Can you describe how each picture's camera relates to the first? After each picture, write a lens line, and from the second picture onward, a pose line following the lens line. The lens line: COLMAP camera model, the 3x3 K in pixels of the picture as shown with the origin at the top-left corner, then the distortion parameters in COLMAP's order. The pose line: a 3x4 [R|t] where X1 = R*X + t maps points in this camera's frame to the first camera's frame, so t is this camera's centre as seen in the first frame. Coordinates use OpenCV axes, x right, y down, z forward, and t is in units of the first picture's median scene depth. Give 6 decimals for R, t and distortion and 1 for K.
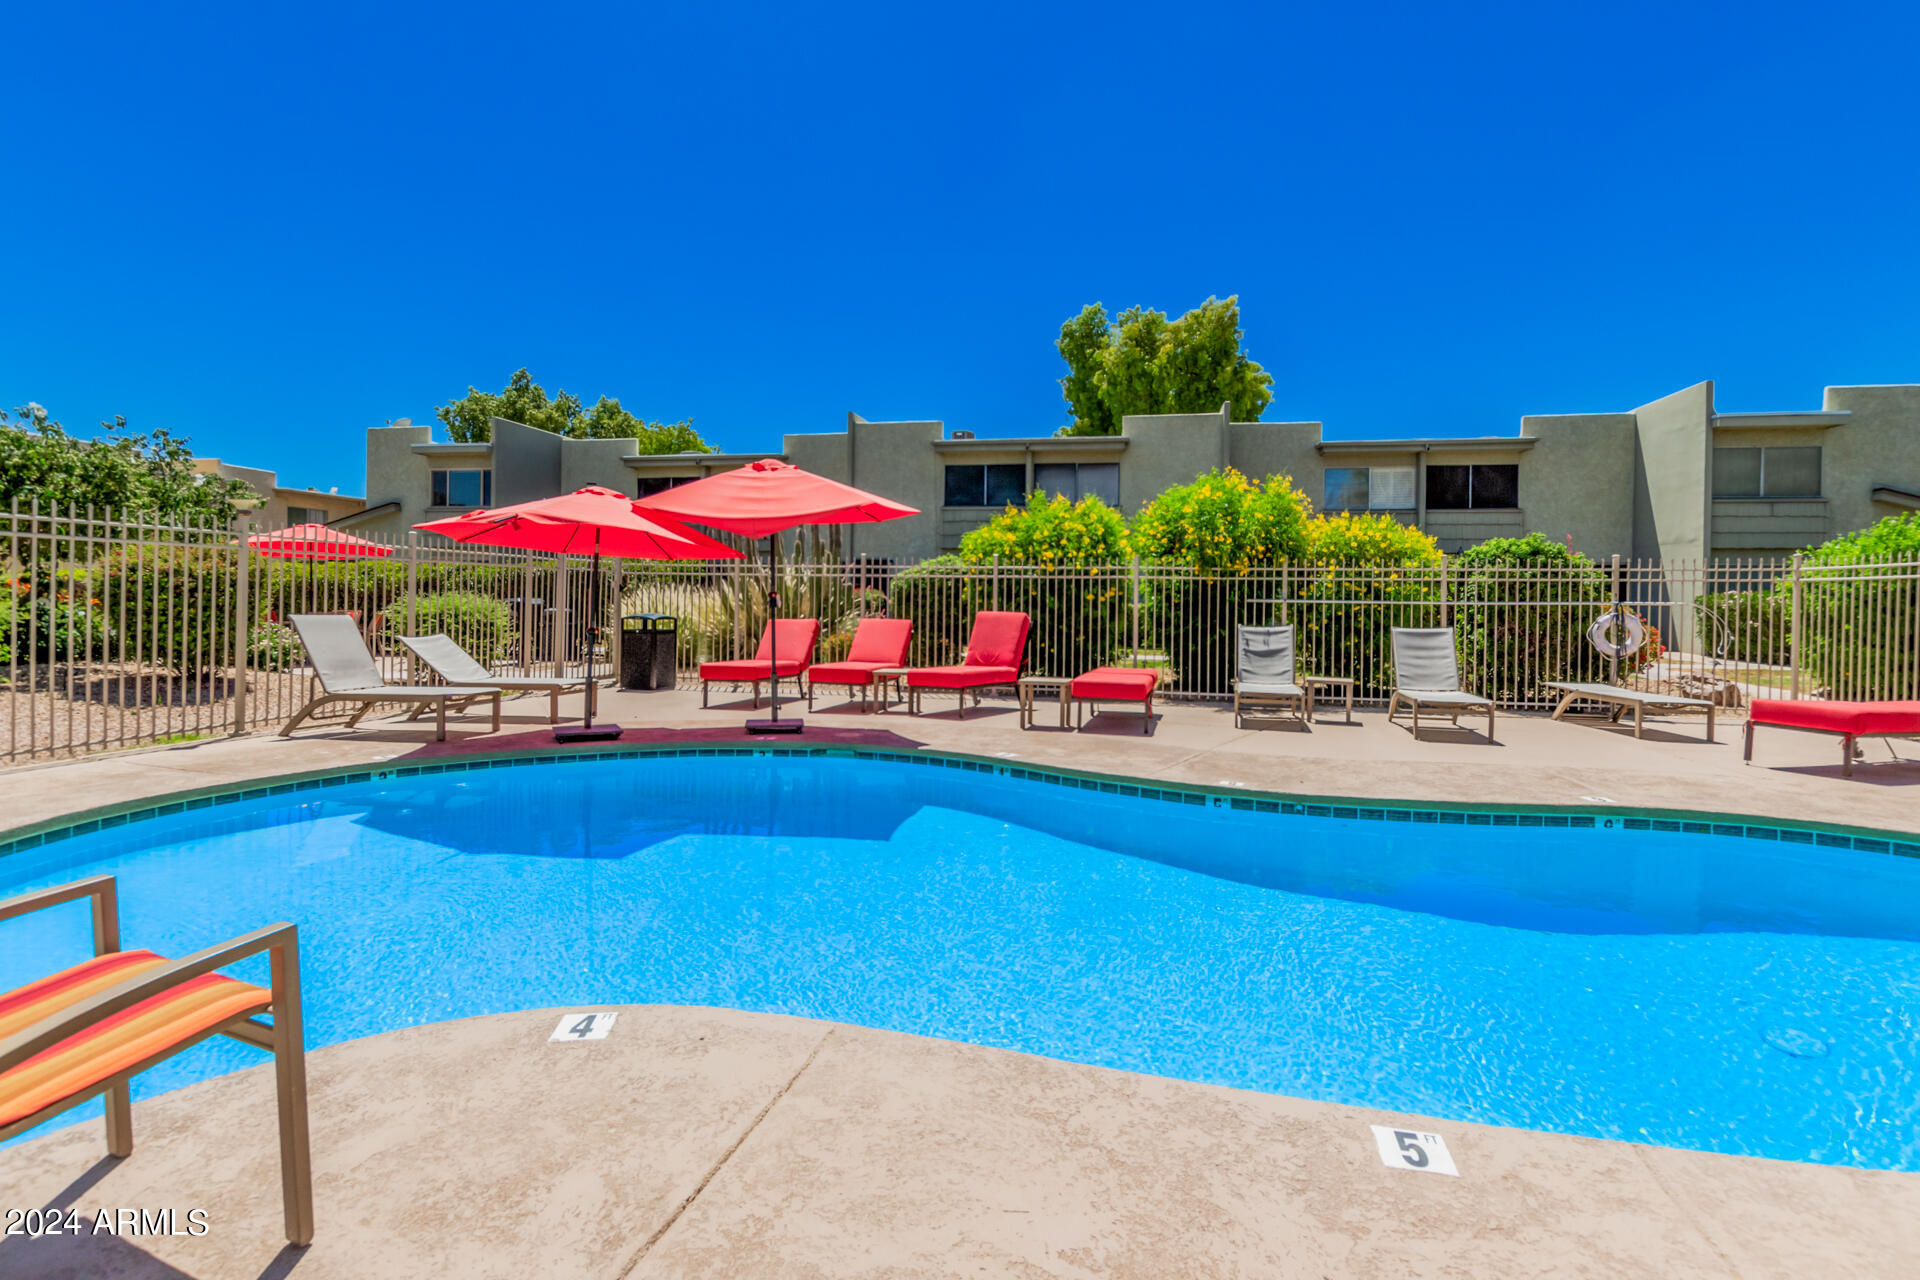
lens RADIAL K [[905.8, 0, 960.0], [0, 905.8, 640.0], [0, 0, 1]] dist [-0.001916, -0.000117]
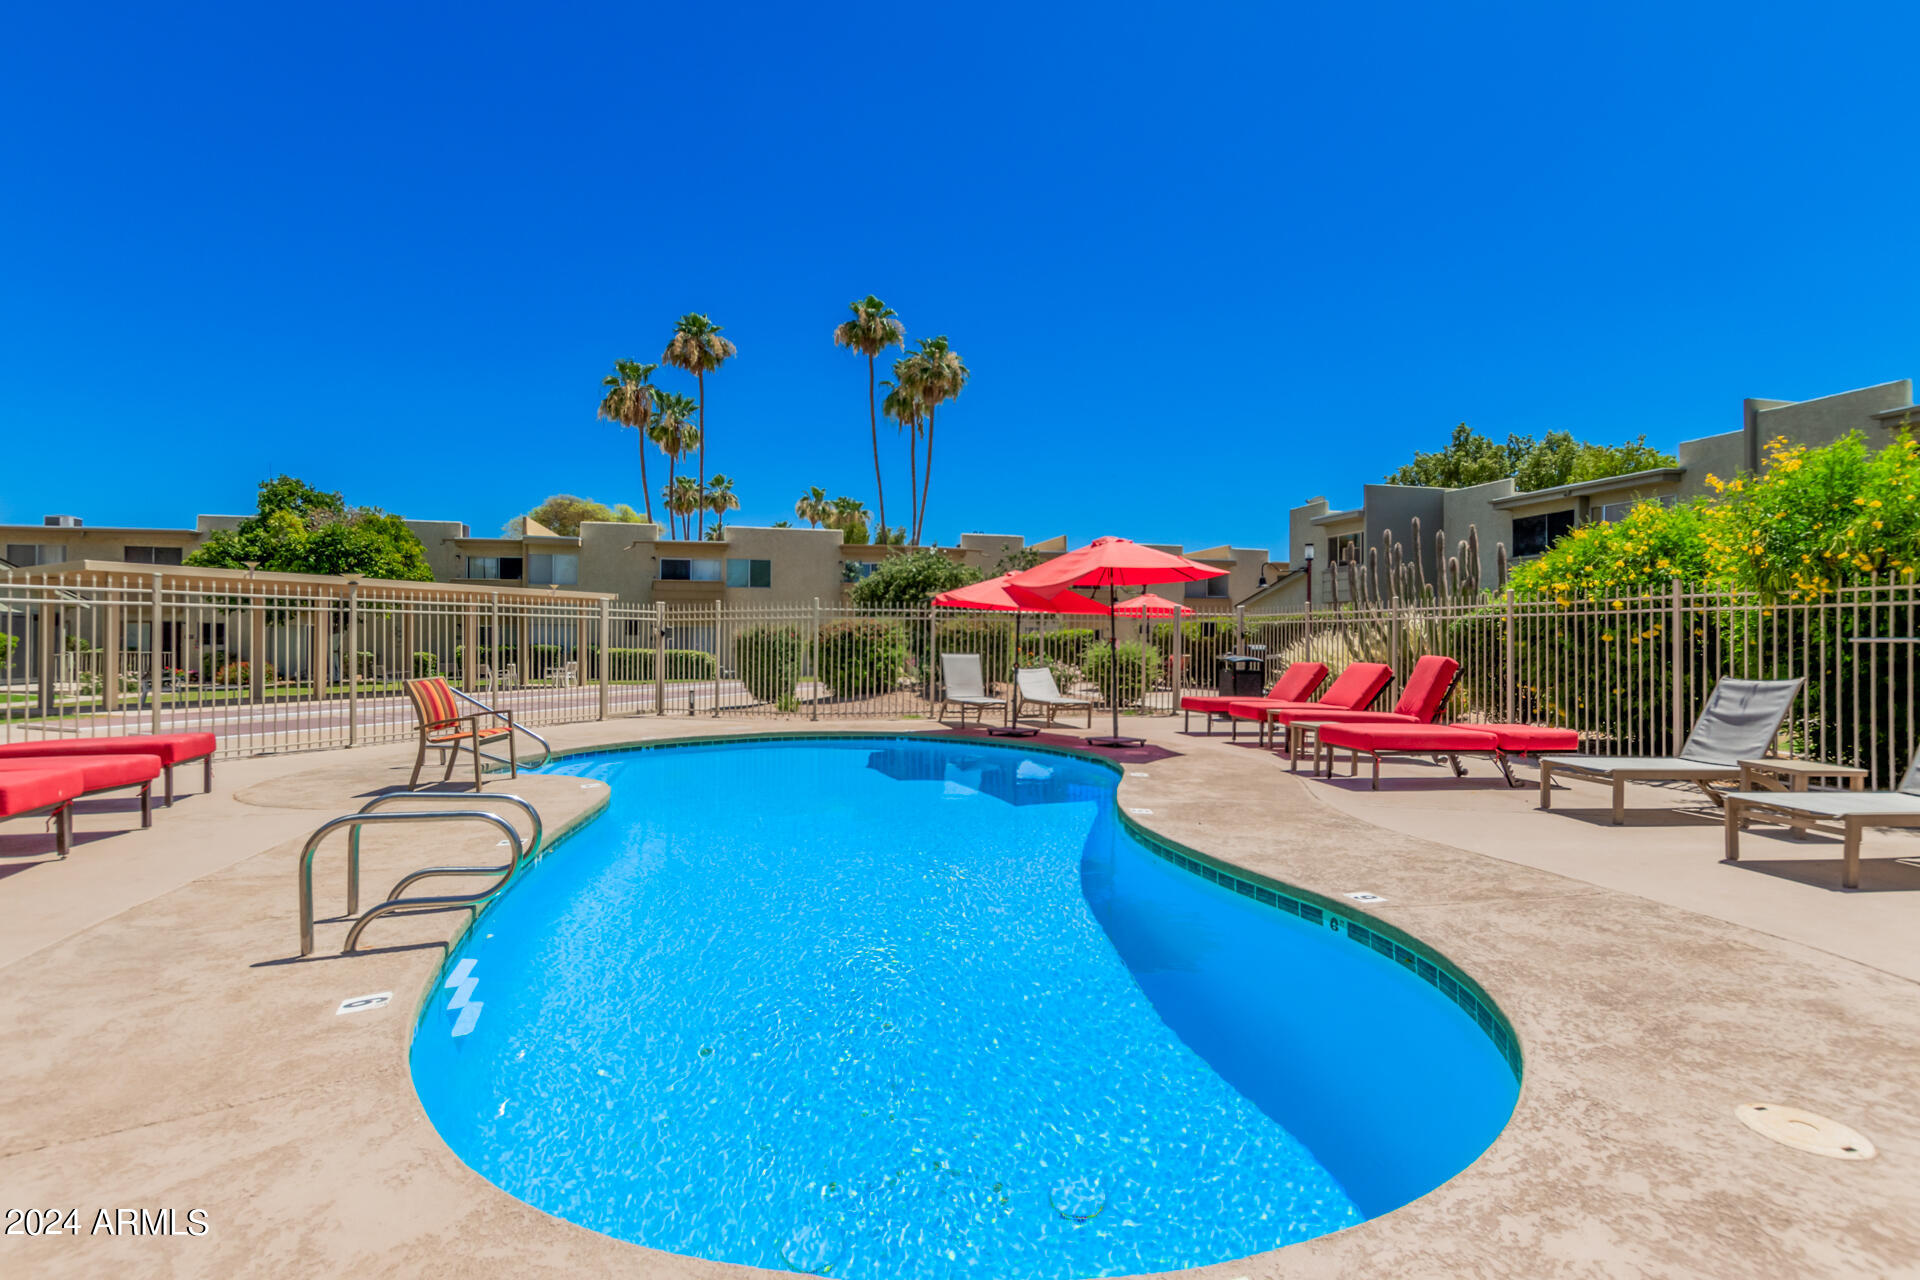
lens RADIAL K [[905.8, 0, 960.0], [0, 905.8, 640.0], [0, 0, 1]] dist [-0.001916, -0.000117]
pose [[0.405720, -0.012170, -0.913916, 0.616301], [-0.036382, 0.998904, -0.029453, -0.002800], [0.913273, 0.045199, 0.404833, 0.181153]]
